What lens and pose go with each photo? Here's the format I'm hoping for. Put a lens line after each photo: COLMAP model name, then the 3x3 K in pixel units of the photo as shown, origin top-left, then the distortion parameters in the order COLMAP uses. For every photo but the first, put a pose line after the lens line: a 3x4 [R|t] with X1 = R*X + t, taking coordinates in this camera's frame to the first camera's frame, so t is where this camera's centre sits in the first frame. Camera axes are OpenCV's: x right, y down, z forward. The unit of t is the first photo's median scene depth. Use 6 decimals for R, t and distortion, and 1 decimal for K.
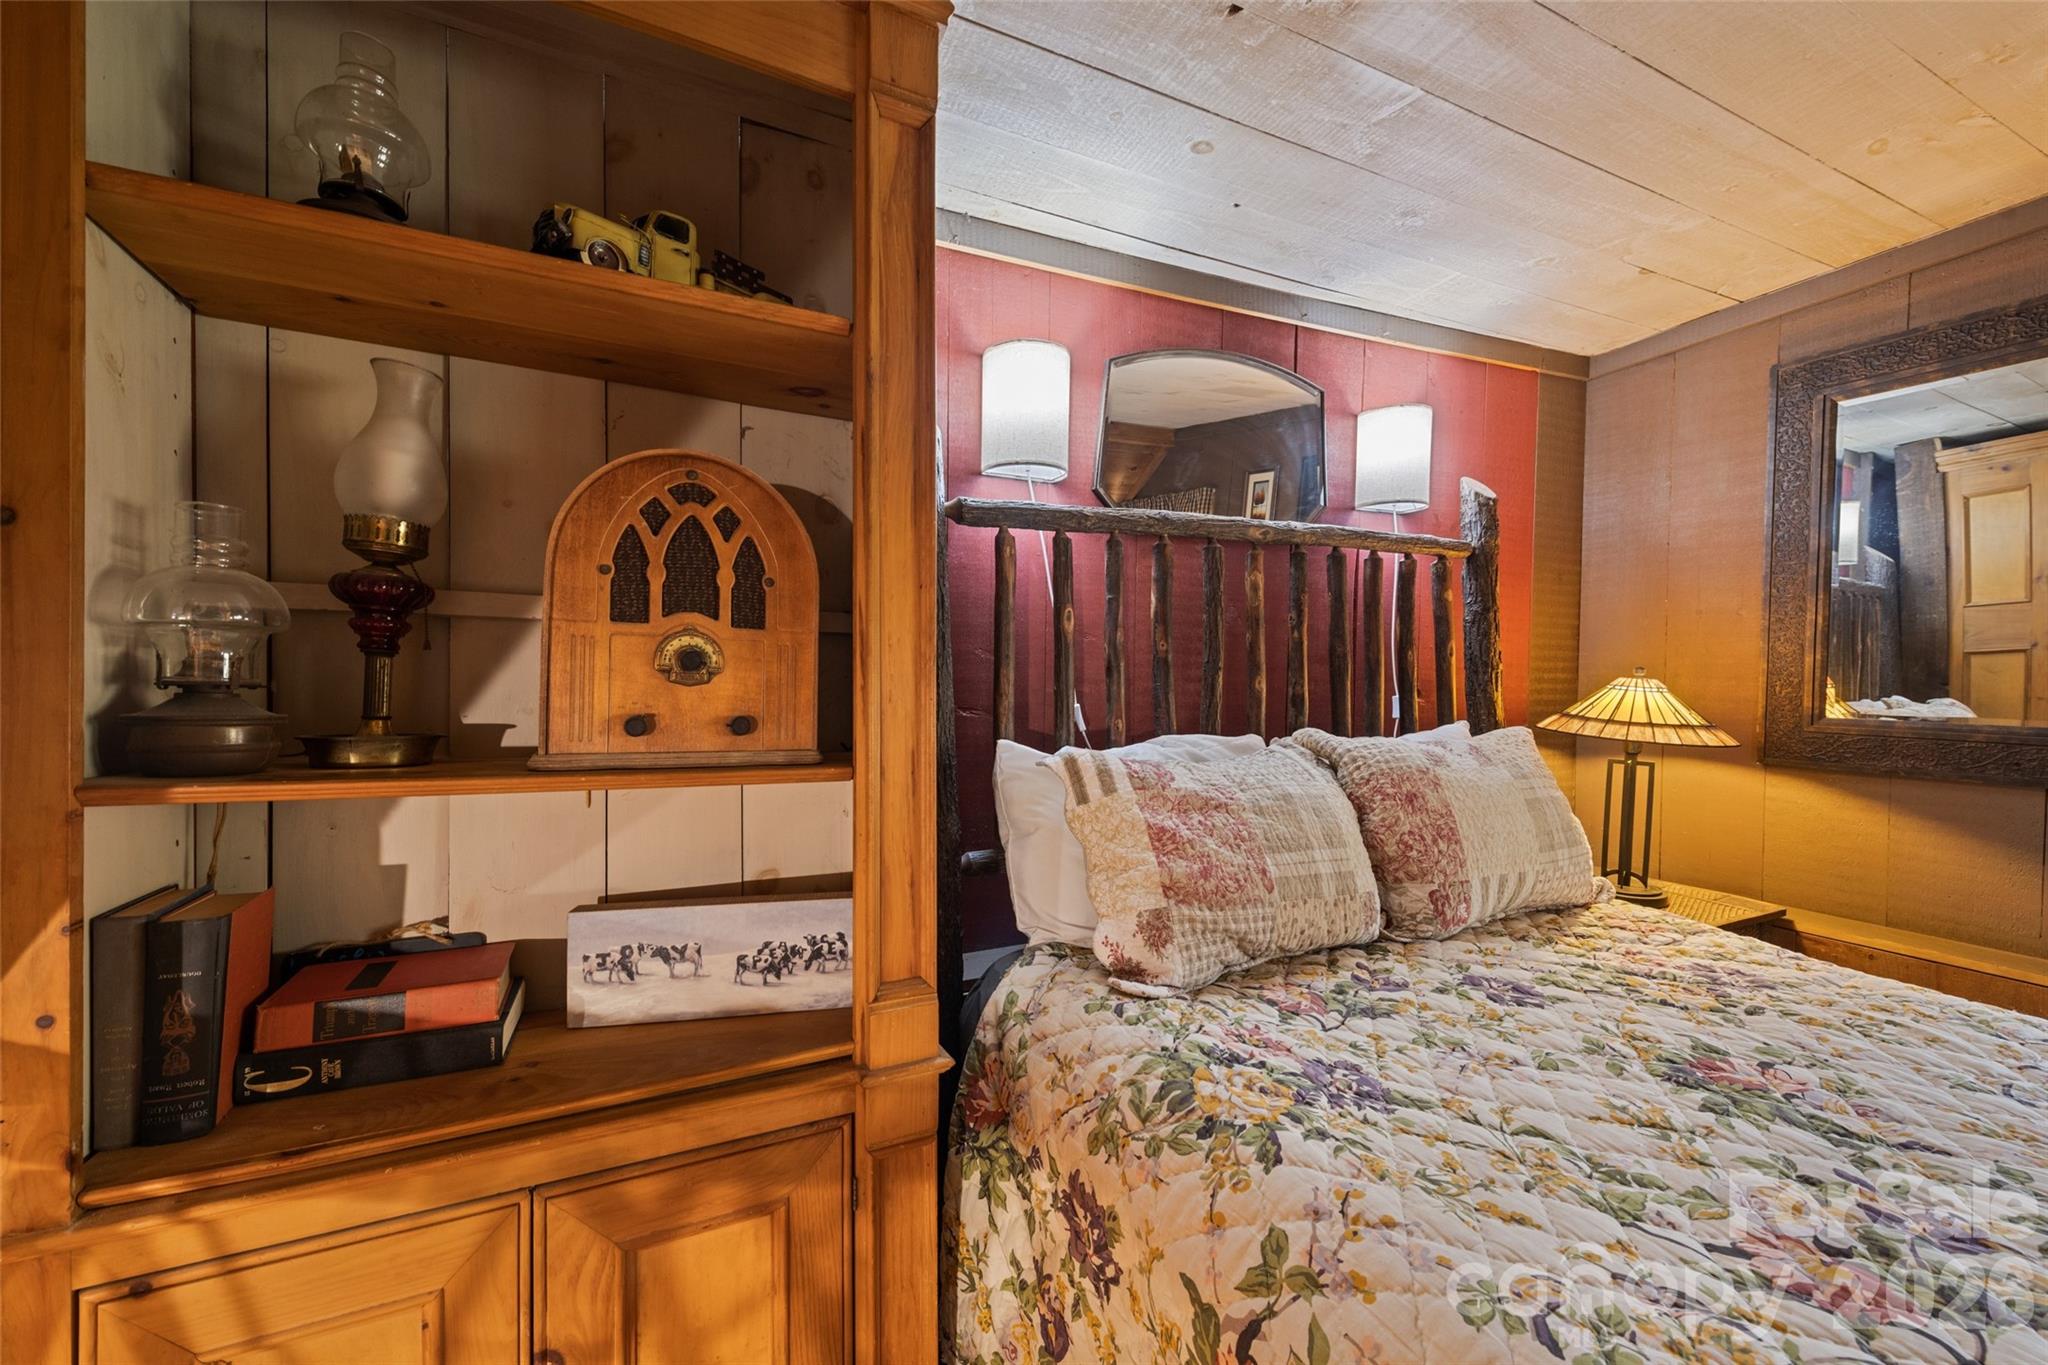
lens RADIAL K [[817.3, 0, 1039.0], [0, 817.3, 687.6], [0, 0, 1]] dist [0.006994, -0.002768]
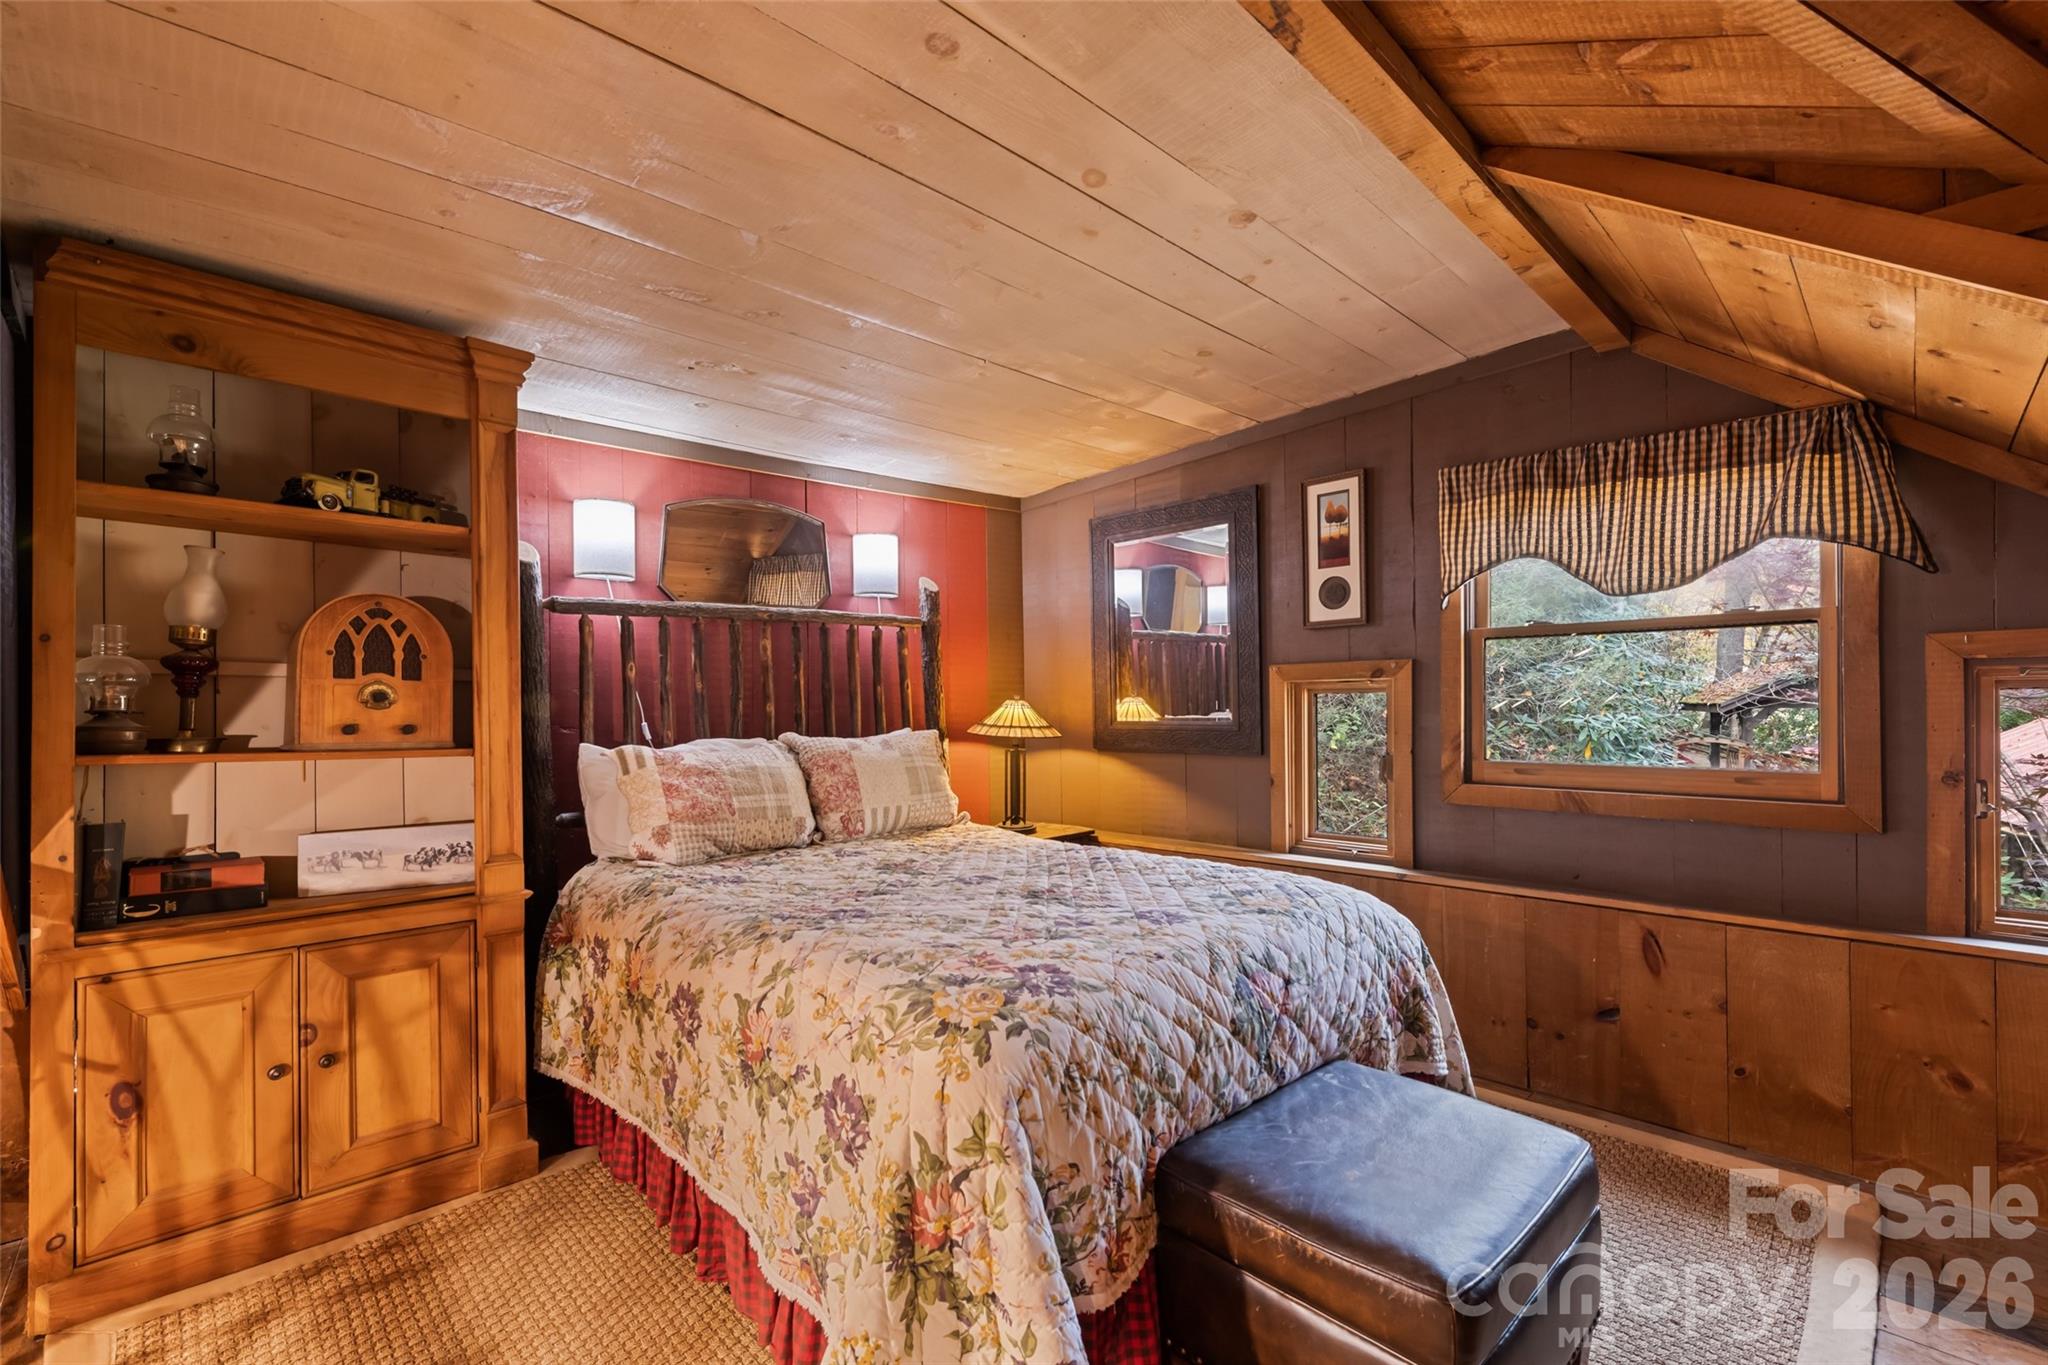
lens RADIAL K [[858.8, 0, 1035.6], [0, 858.8, 698.0], [0, 0, 1]] dist [-0.005983, -0.001034]
pose [[0.945541, -0.019090, 0.324942, 0.342968], [0.029983, 0.999143, -0.028549, 0.064308], [-0.324118, 0.036737, 0.945303, -1.242772]]
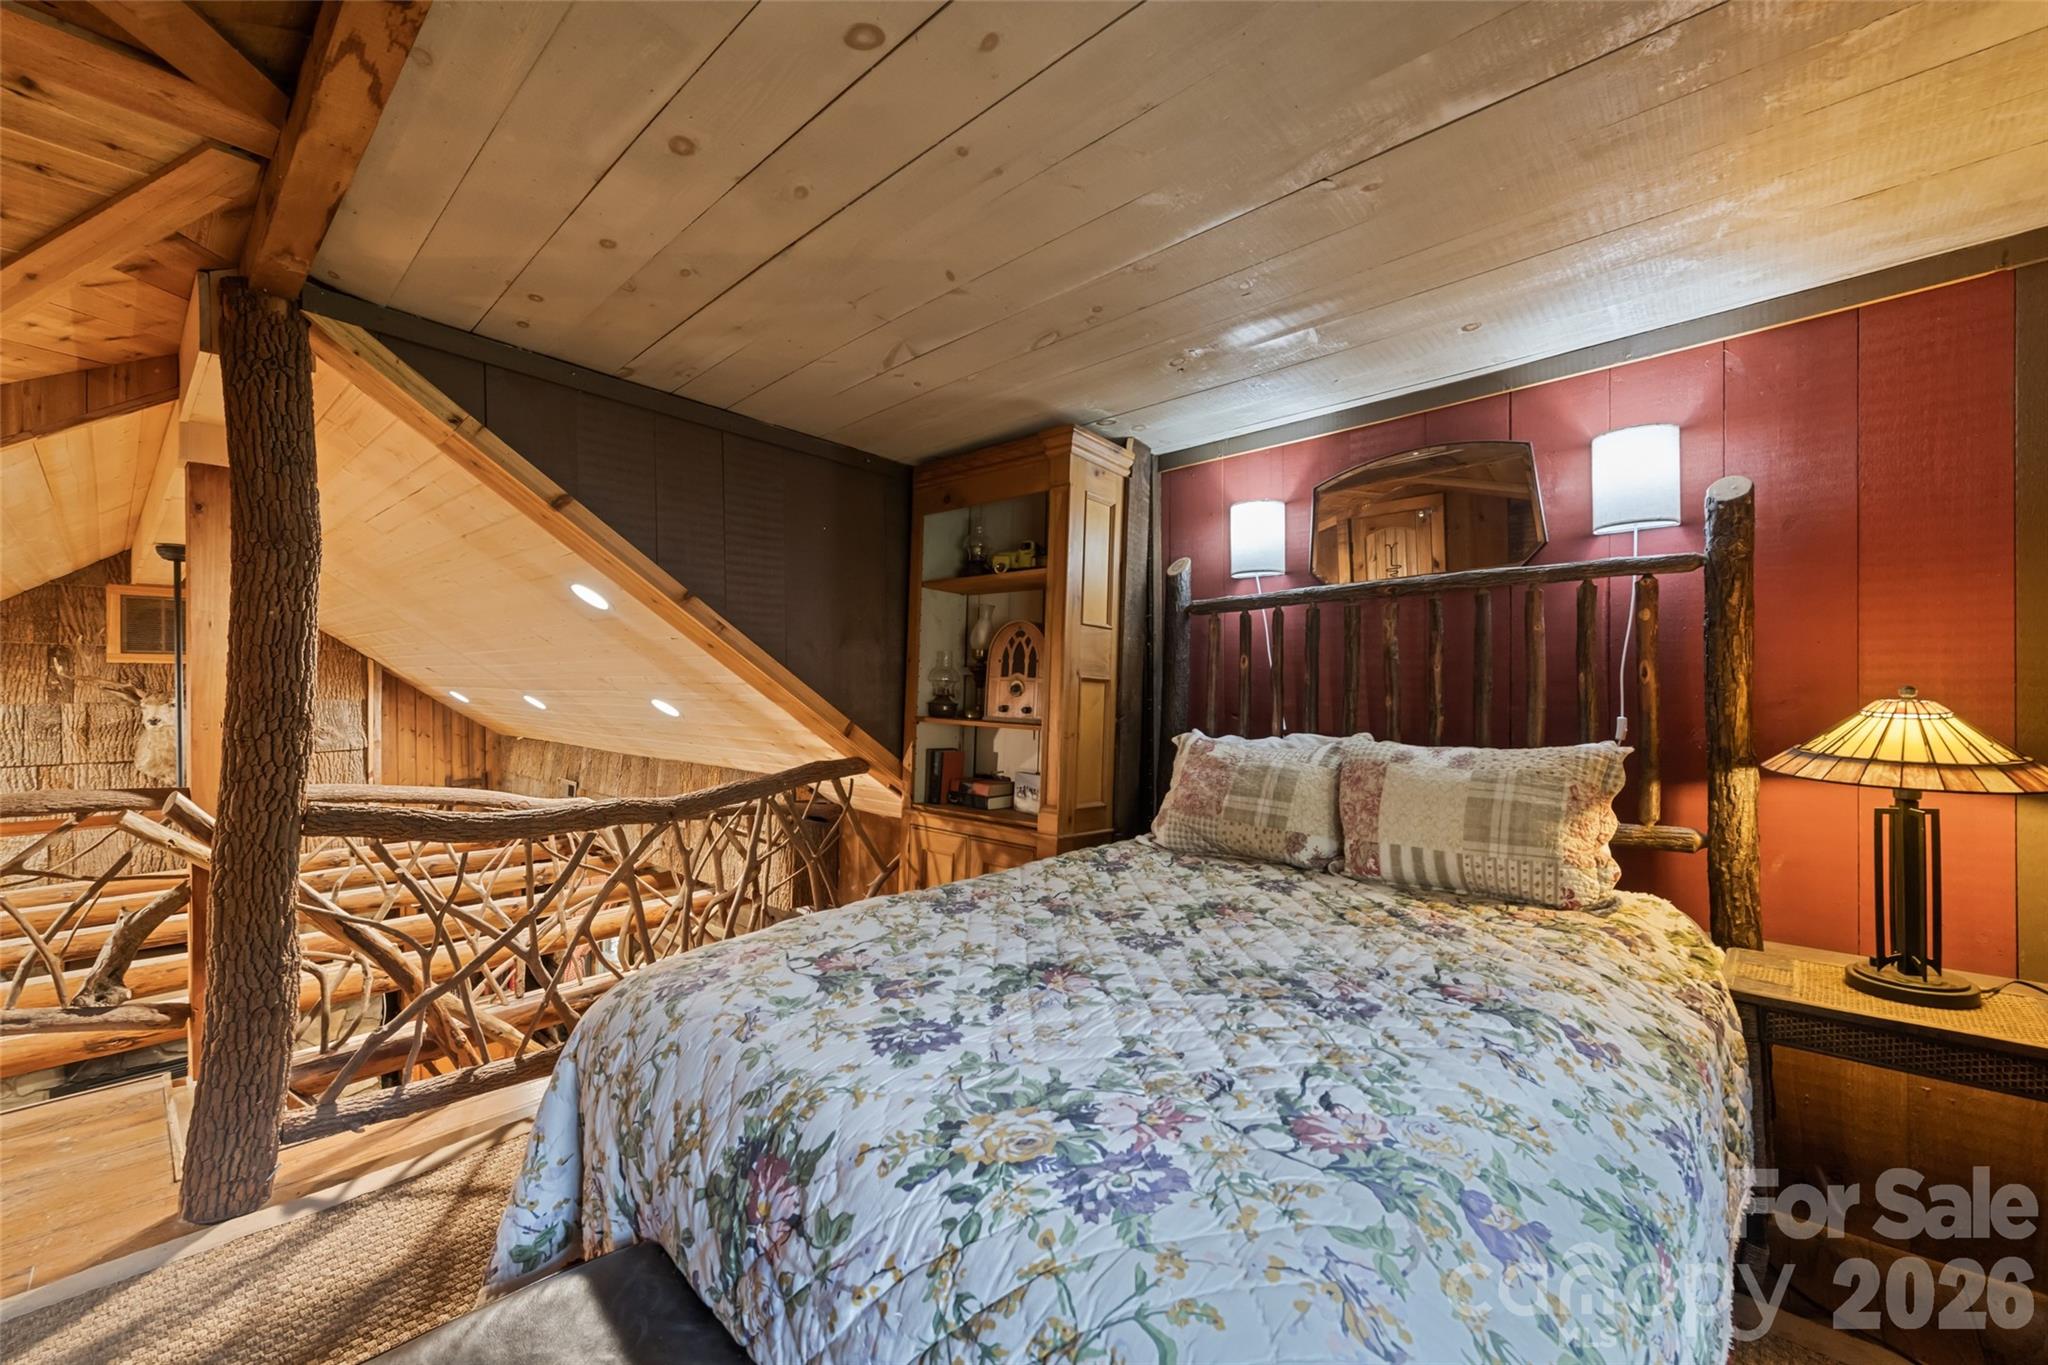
lens RADIAL K [[817.3, 0, 1030.7], [0, 817.3, 684.2], [0, 0, 1]] dist [0.006994, -0.002768]
pose [[0.376906, -0.011453, -0.926181, 2.035619], [-0.021736, 0.999539, -0.021205, 0.012123], [0.925996, 0.028124, 0.376483, -0.088960]]
